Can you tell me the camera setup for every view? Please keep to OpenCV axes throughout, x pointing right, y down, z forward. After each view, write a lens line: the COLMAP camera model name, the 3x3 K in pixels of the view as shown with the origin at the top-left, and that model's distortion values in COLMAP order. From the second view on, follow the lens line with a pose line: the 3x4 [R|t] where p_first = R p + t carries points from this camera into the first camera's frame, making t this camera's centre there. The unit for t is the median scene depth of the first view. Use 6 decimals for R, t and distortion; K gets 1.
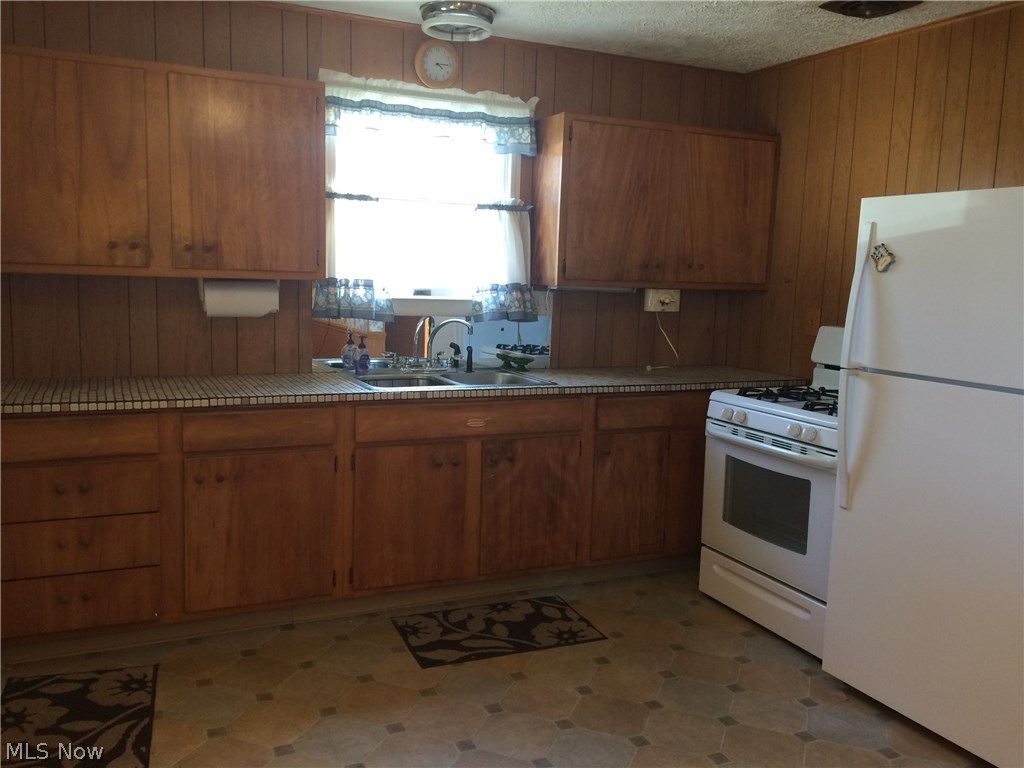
lens RADIAL K [[888.6, 0, 518.3], [0, 888.6, 387.1], [0, 0, 1]] dist [0.078275, -0.095186]
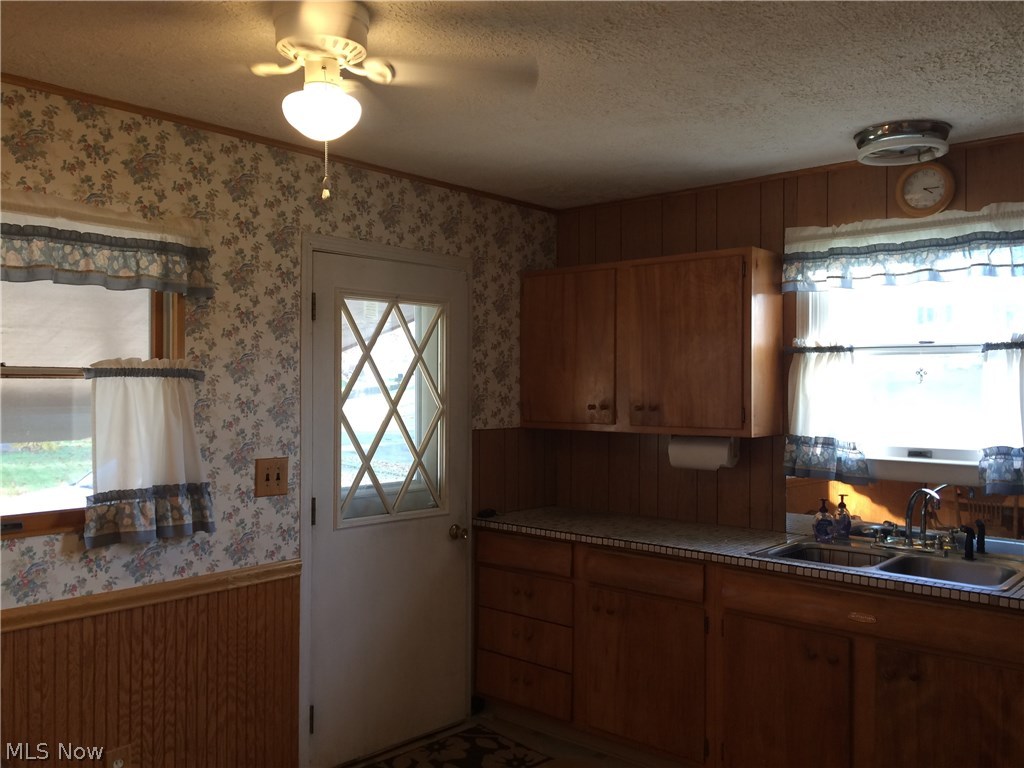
lens RADIAL K [[888.6, 0, 518.3], [0, 888.6, 387.1], [0, 0, 1]] dist [0.078275, -0.095186]
pose [[0.394225, -0.031893, -0.918460, 0.609920], [-0.116700, 0.989570, -0.084453, -0.063126], [0.911574, 0.140478, 0.386392, 0.386310]]
